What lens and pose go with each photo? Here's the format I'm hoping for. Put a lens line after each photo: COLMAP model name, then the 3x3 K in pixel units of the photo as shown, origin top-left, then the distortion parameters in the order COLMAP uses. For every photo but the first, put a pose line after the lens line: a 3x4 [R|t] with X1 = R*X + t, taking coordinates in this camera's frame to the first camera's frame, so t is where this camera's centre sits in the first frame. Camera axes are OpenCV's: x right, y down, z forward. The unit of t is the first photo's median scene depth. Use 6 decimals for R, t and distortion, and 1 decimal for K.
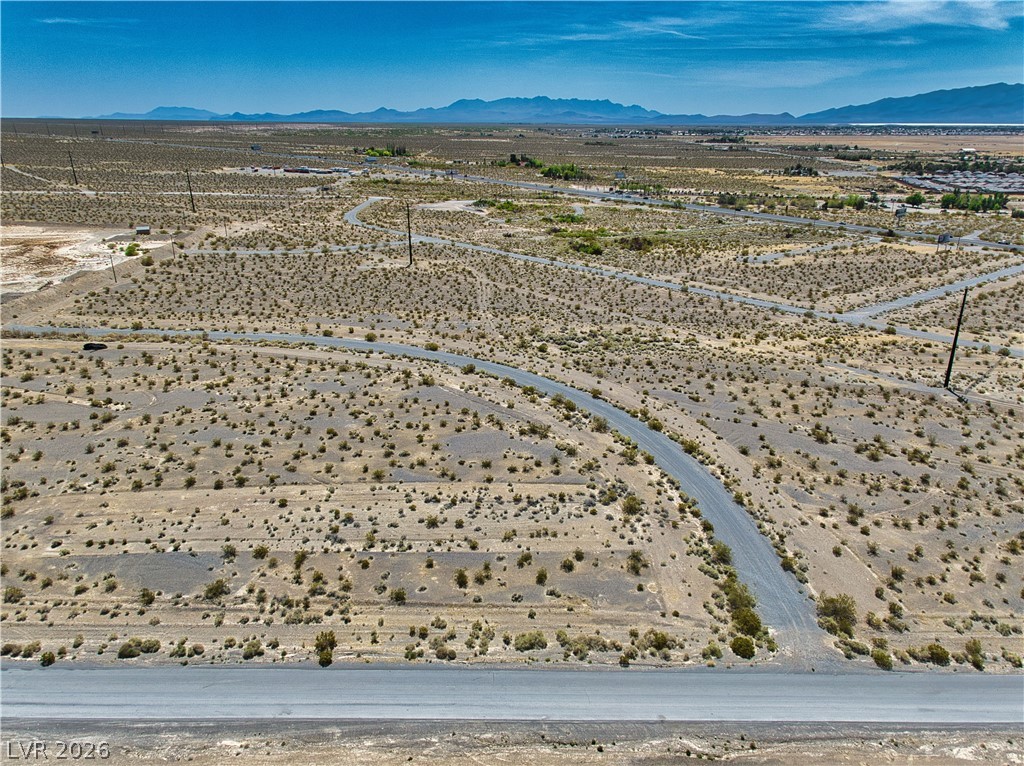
lens RADIAL K [[708.2, 0, 516.1], [0, 708.2, 379.8], [0, 0, 1]] dist [-0.023903, 0.011920]
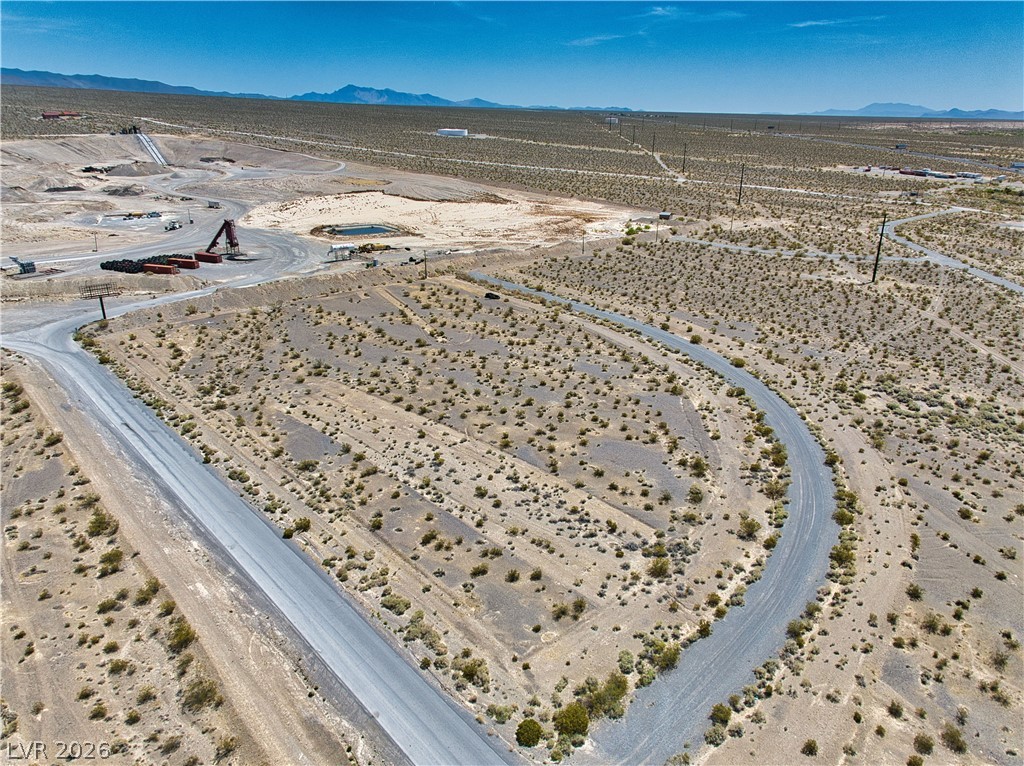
lens RADIAL K [[708.2, 0, 506.3], [0, 708.2, 386.9], [0, 0, 1]] dist [-0.023903, 0.011920]
pose [[0.647755, 0.266989, -0.713534, 0.774981], [-0.257610, 0.958173, 0.124667, -0.118402], [0.716973, 0.103060, 0.689440, 0.331479]]
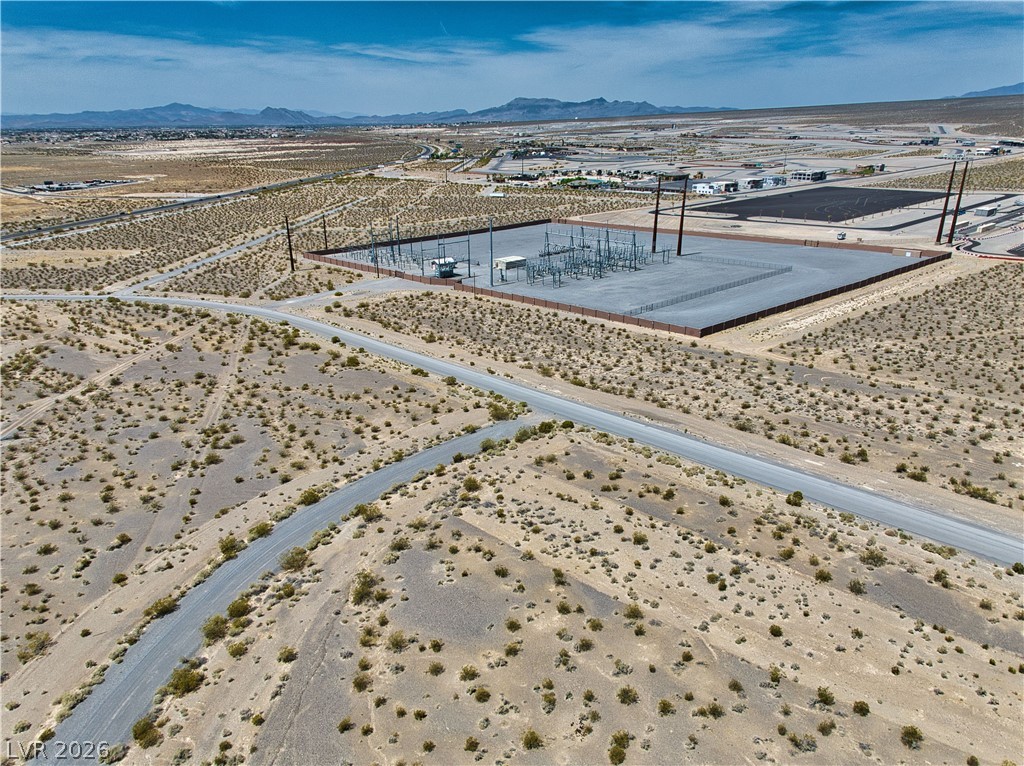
lens RADIAL K [[708.2, 0, 520.8], [0, 708.2, 384.8], [0, 0, 1]] dist [-0.023903, 0.011920]
pose [[-0.666102, -0.246723, 0.703872, -0.777160], [0.259019, 0.808452, 0.528501, -0.631589], [-0.699440, 0.534352, -0.474606, 1.788975]]
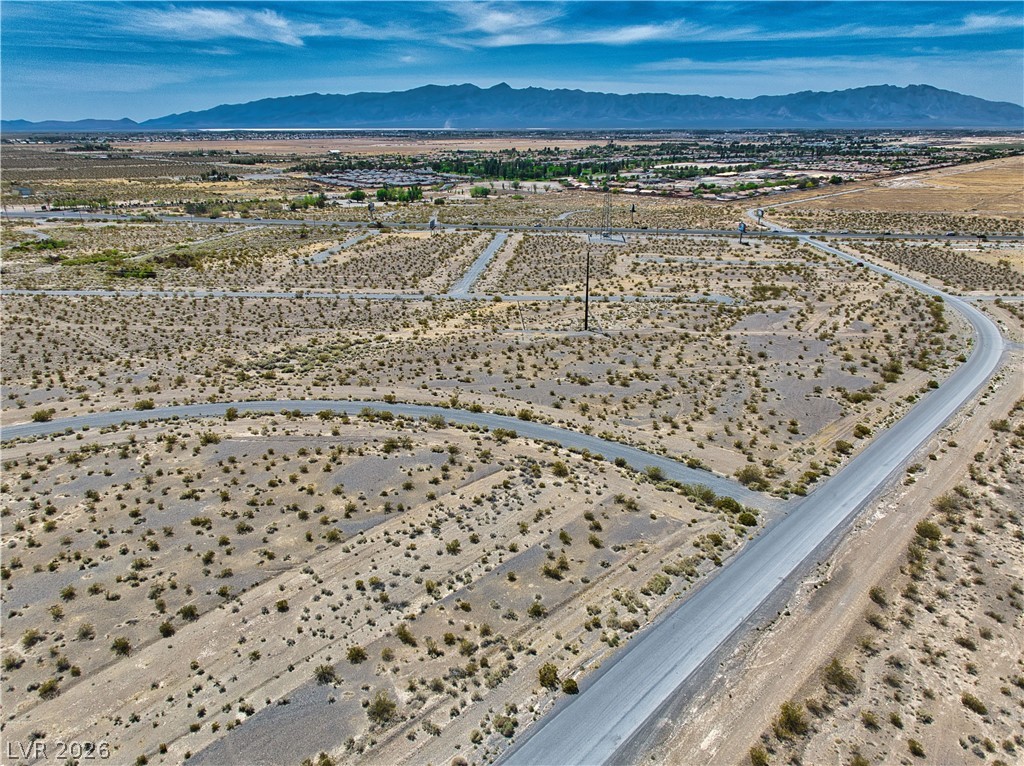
lens RADIAL K [[708.2, 0, 514.1], [0, 708.2, 371.1], [0, 0, 1]] dist [-0.023903, 0.011920]
pose [[0.693812, -0.228937, 0.682798, -0.804197], [0.241359, 0.967211, 0.079046, -0.102632], [-0.678506, 0.109956, 0.726319, 0.284115]]
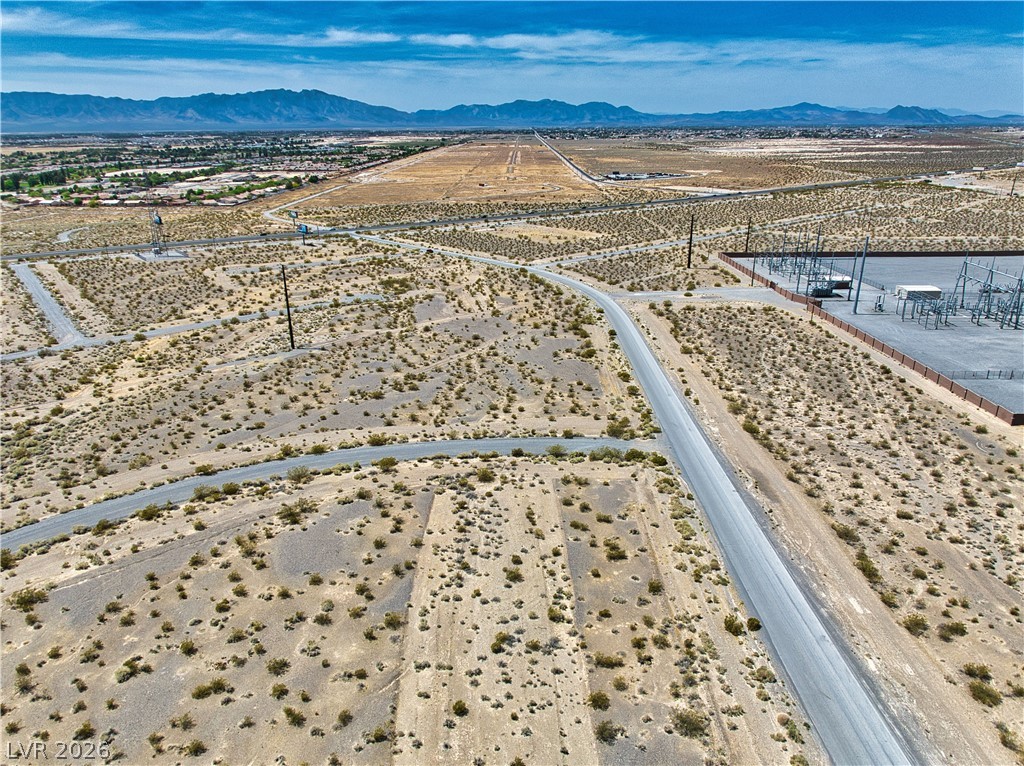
lens RADIAL K [[708.2, 0, 515.1], [0, 708.2, 384.9], [0, 0, 1]] dist [-0.023903, 0.011920]
pose [[0.036576, -0.333932, 0.941887, -1.070291], [0.339999, 0.890449, 0.302492, -0.342074], [-0.939714, 0.309177, 0.146106, 0.980874]]
